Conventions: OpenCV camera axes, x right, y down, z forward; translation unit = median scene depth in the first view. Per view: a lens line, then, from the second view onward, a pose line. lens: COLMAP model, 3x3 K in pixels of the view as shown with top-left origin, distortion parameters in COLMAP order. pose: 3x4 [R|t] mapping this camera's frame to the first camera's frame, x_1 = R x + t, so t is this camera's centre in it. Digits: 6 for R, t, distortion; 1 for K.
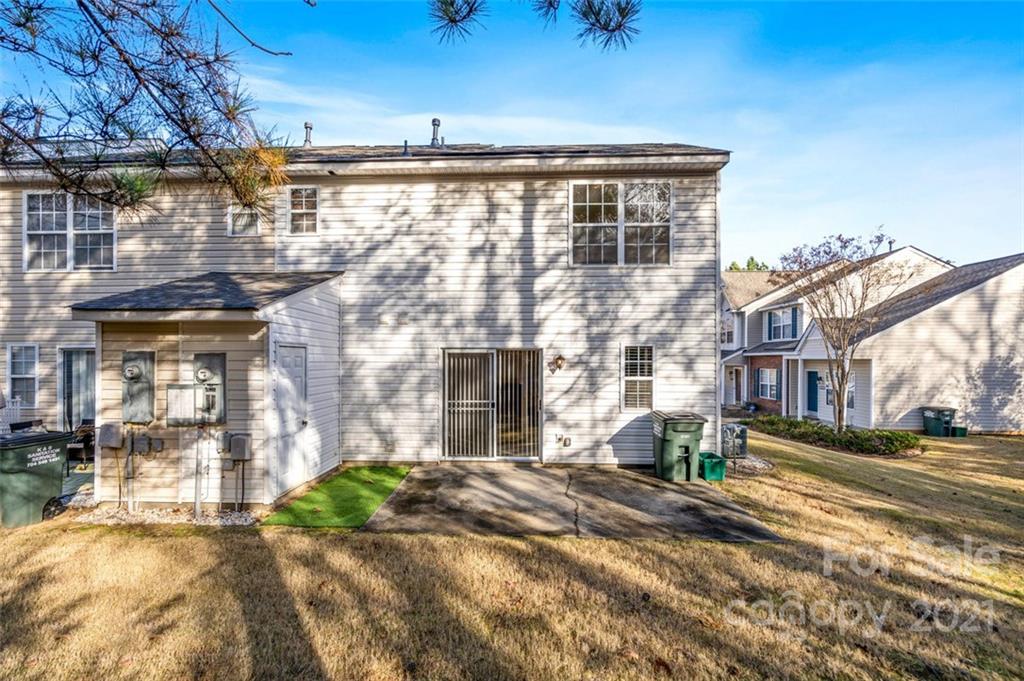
lens RADIAL K [[471.3, 0, 499.9], [0, 471.3, 362.1], [0, 0, 1]] dist [-0.001030, 0.000544]
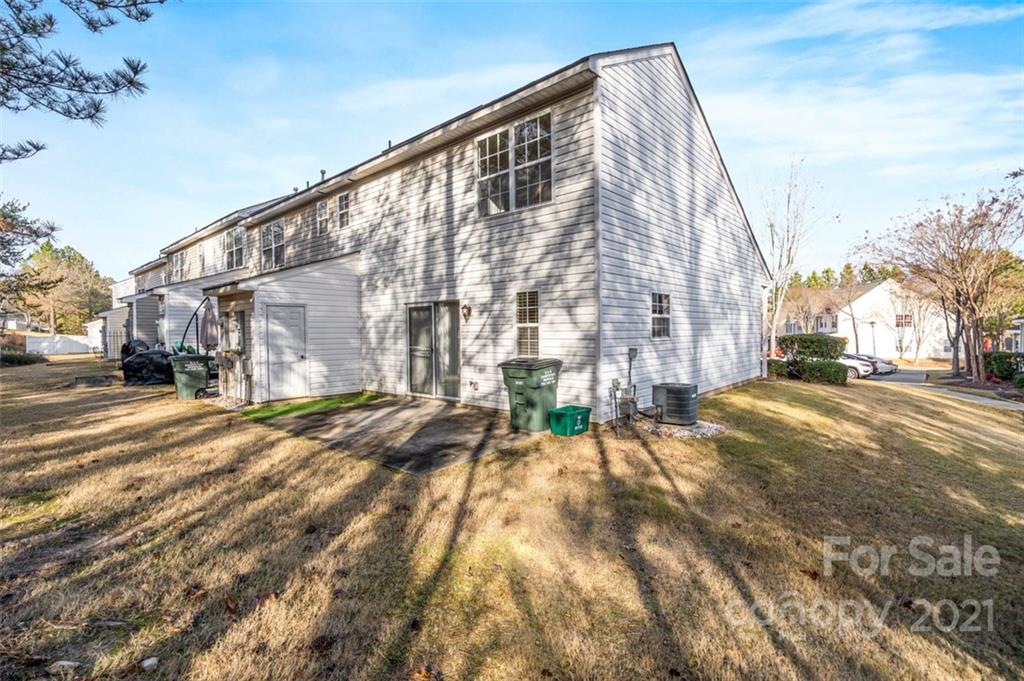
lens RADIAL K [[471.3, 0, 510.6], [0, 471.3, 342.7], [0, 0, 1]] dist [-0.001030, 0.000544]
pose [[0.764948, 0.005238, -0.644071, 0.889153], [0.013250, 0.999627, 0.023866, 0.047533], [0.643956, -0.026790, 0.764593, 0.231092]]
